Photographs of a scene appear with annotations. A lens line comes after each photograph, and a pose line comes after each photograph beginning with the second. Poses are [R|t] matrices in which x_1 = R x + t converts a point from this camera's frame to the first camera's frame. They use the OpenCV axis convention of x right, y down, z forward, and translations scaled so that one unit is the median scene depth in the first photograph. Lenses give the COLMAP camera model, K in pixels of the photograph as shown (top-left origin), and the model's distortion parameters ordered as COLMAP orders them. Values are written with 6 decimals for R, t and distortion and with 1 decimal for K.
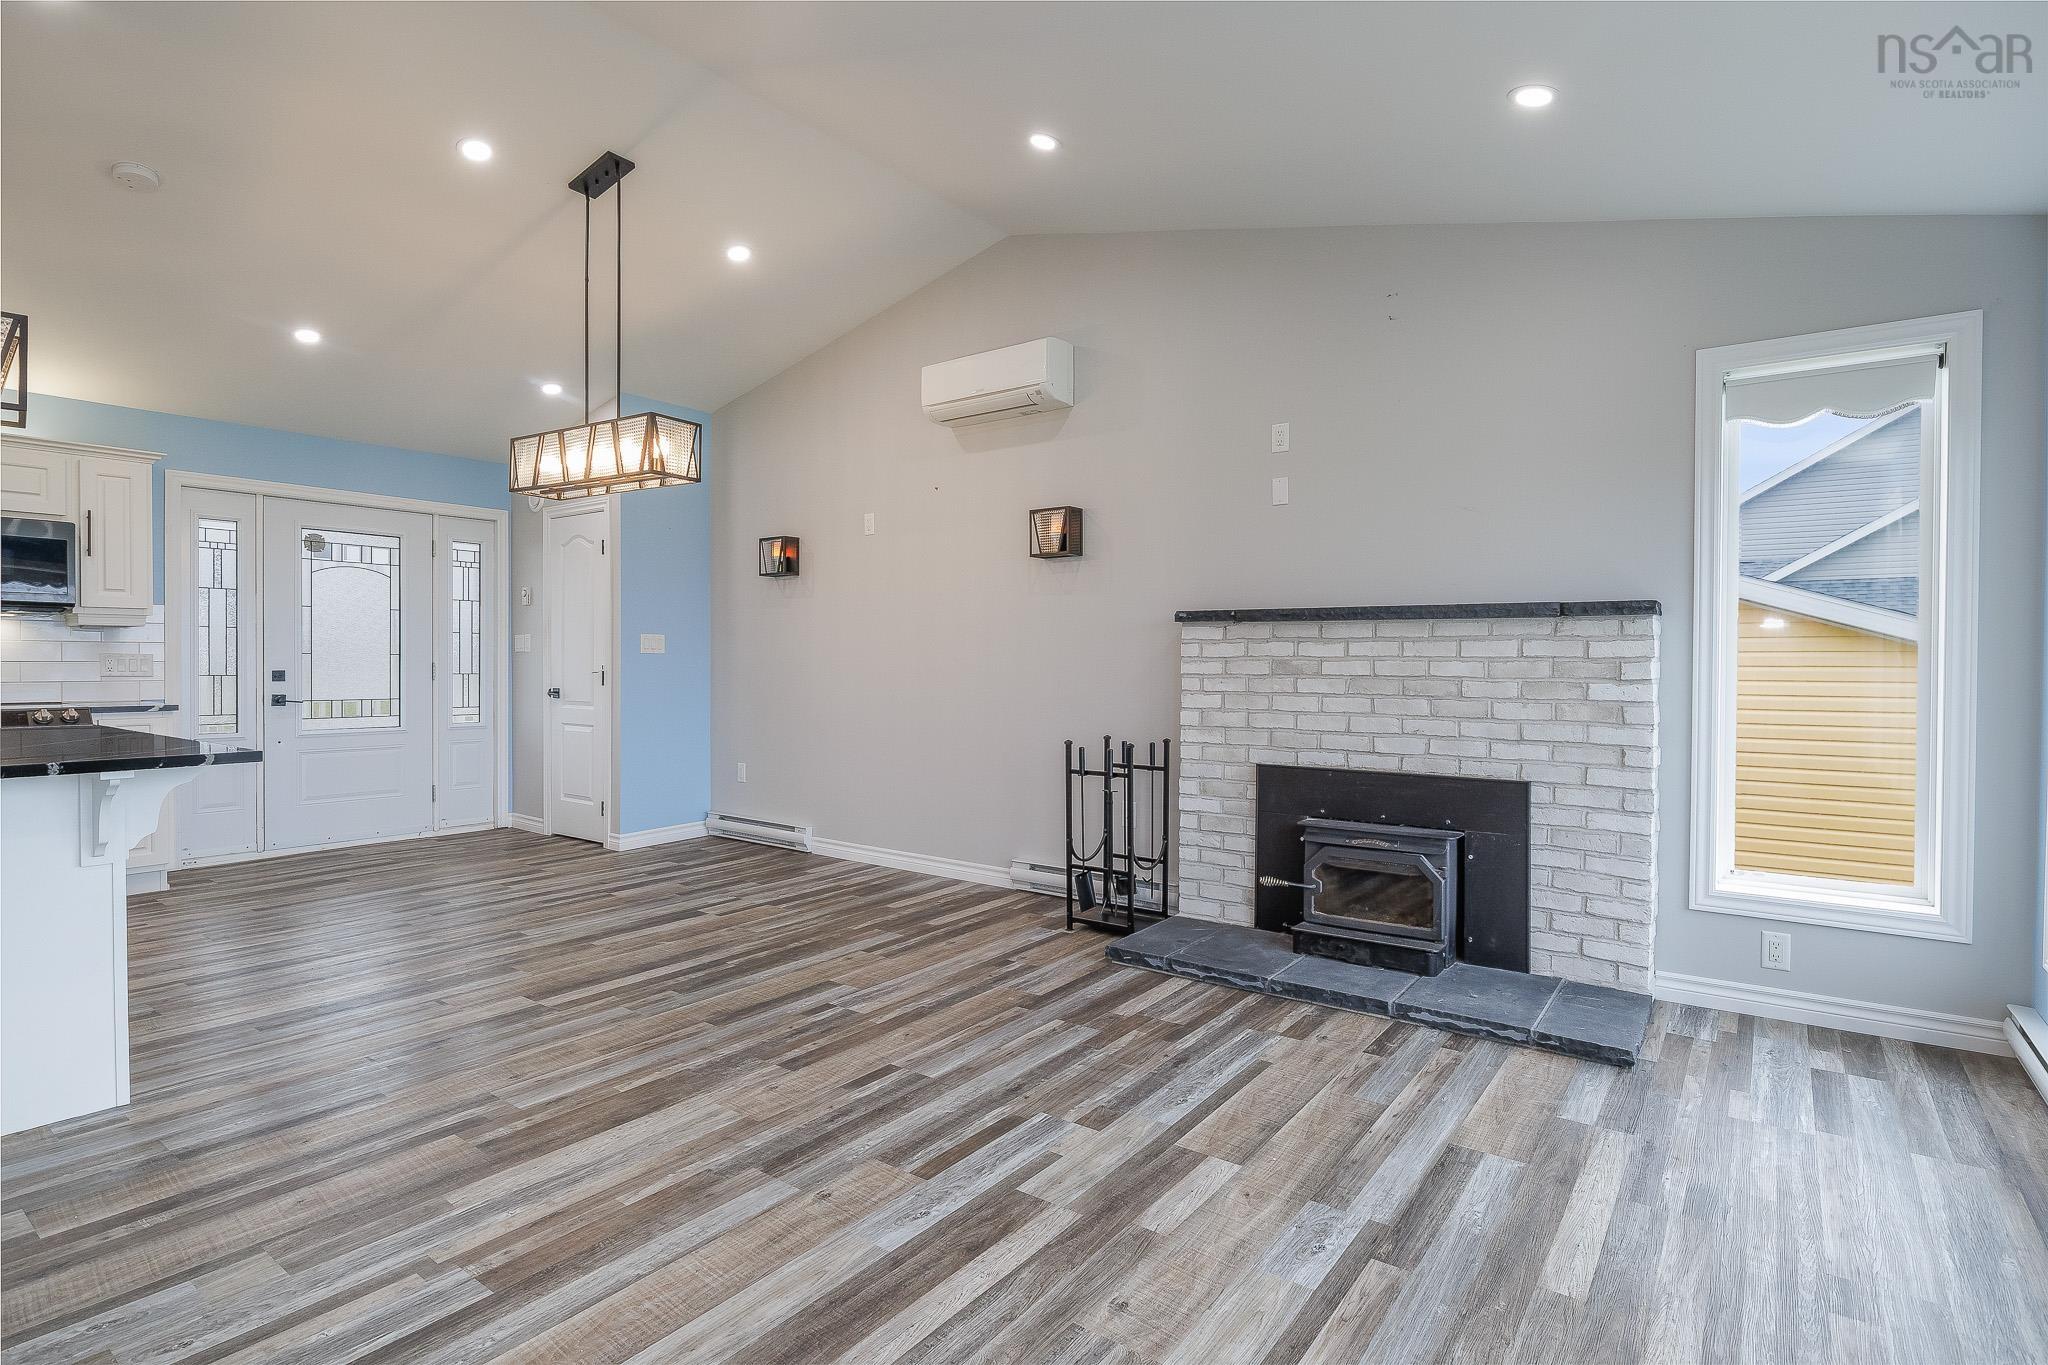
lens RADIAL K [[1003.6, 0, 996.9], [0, 1003.6, 672.5], [0, 0, 1]] dist [0.025028, -0.009379]
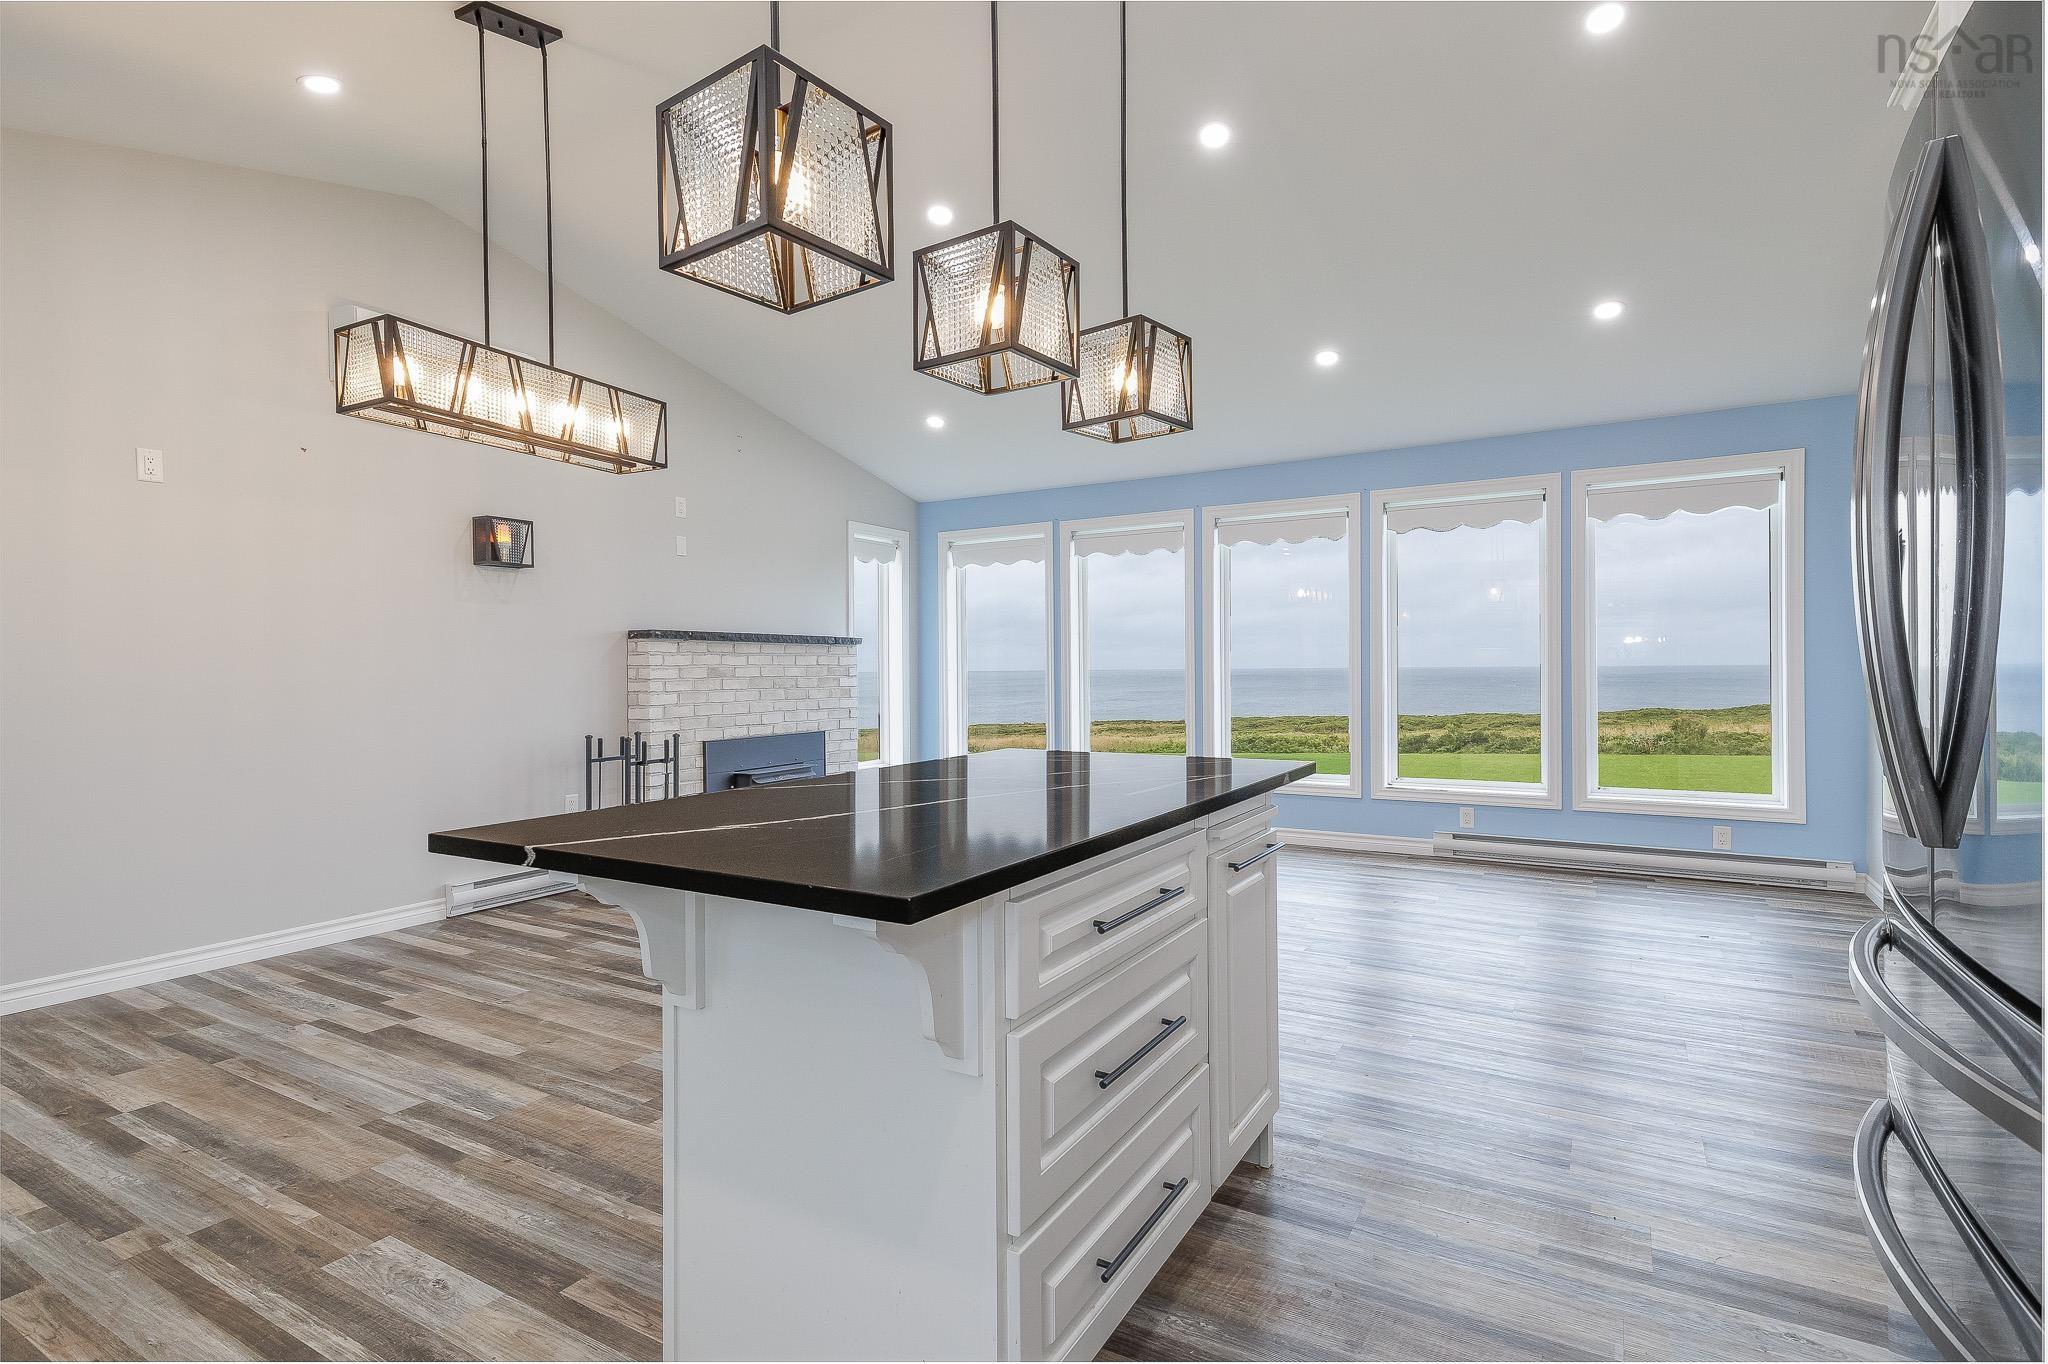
lens RADIAL K [[1003.6, 0, 1023.6], [0, 1003.6, 668.4], [0, 0, 1]] dist [0.025028, -0.009379]
pose [[-0.128324, -0.004190, 0.991723, -1.009790], [0.017891, 0.999819, 0.006539, -0.010393], [-0.991571, 0.018582, -0.128226, 0.615244]]
